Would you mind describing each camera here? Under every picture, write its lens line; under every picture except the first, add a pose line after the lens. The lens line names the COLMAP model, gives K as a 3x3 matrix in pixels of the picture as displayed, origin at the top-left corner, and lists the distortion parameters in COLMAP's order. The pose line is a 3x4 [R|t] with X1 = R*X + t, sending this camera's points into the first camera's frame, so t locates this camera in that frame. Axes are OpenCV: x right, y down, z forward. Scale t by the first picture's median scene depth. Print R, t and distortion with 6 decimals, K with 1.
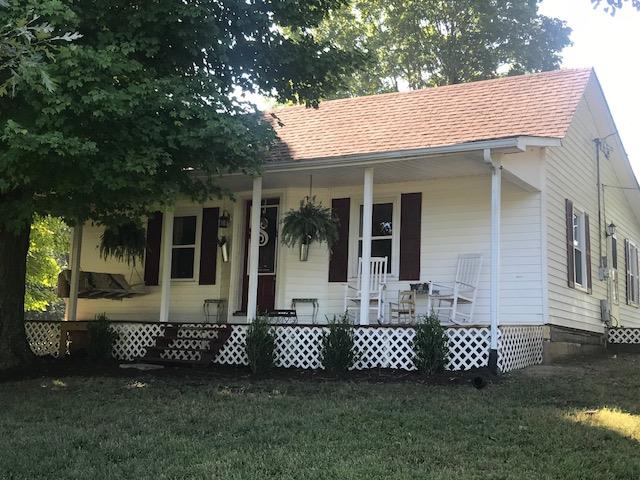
lens RADIAL K [[855.5, 0, 320.0], [0, 855.5, 240.0], [0, 0, 1]] dist [0.190496, -0.791576]
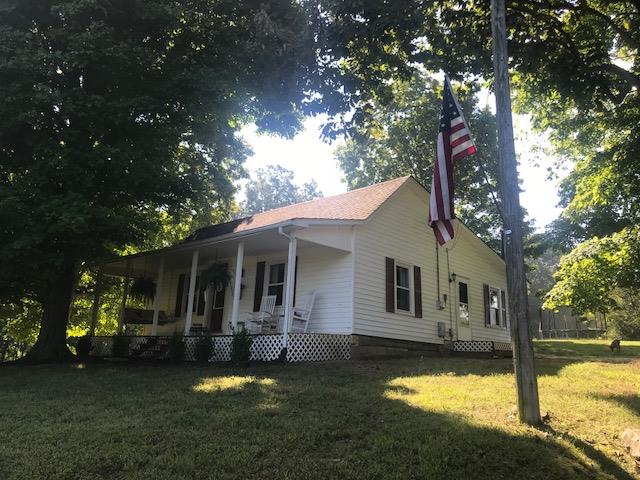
lens RADIAL K [[522.6, 0, 317.9], [0, 522.6, 230.7], [0, 0, 1]] dist [0.062117, -0.001797]
pose [[0.970347, -0.051373, -0.236195, 0.432073], [0.020428, 0.991087, -0.131641, 0.033024], [0.240853, 0.122912, 0.962747, 0.020826]]
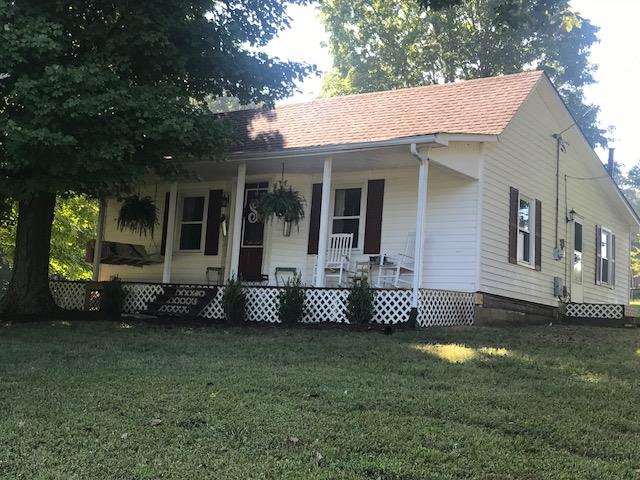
lens RADIAL K [[855.5, 0, 320.0], [0, 855.5, 240.0], [0, 0, 1]] dist [0.190496, -0.791576]
pose [[0.995908, 0.021616, -0.087747, 0.145947], [-0.020443, 0.999689, 0.014249, 0.013717], [0.088028, -0.012397, 0.996041, -0.190248]]
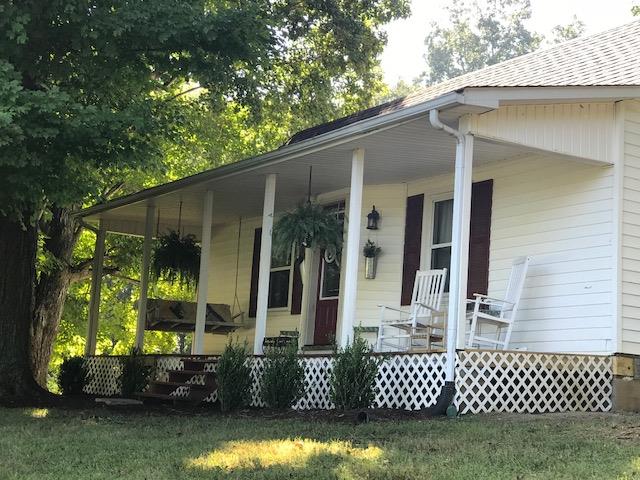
lens RADIAL K [[1122.2, 0, 320.0], [0, 1122.2, 240.0], [0, 0, 1]] dist [0.022264, 0.131101]
pose [[0.881894, -0.049325, -0.468861, 0.471635], [0.029241, 0.998320, -0.050025, 0.043430], [0.470541, 0.030407, 0.881854, 0.087525]]
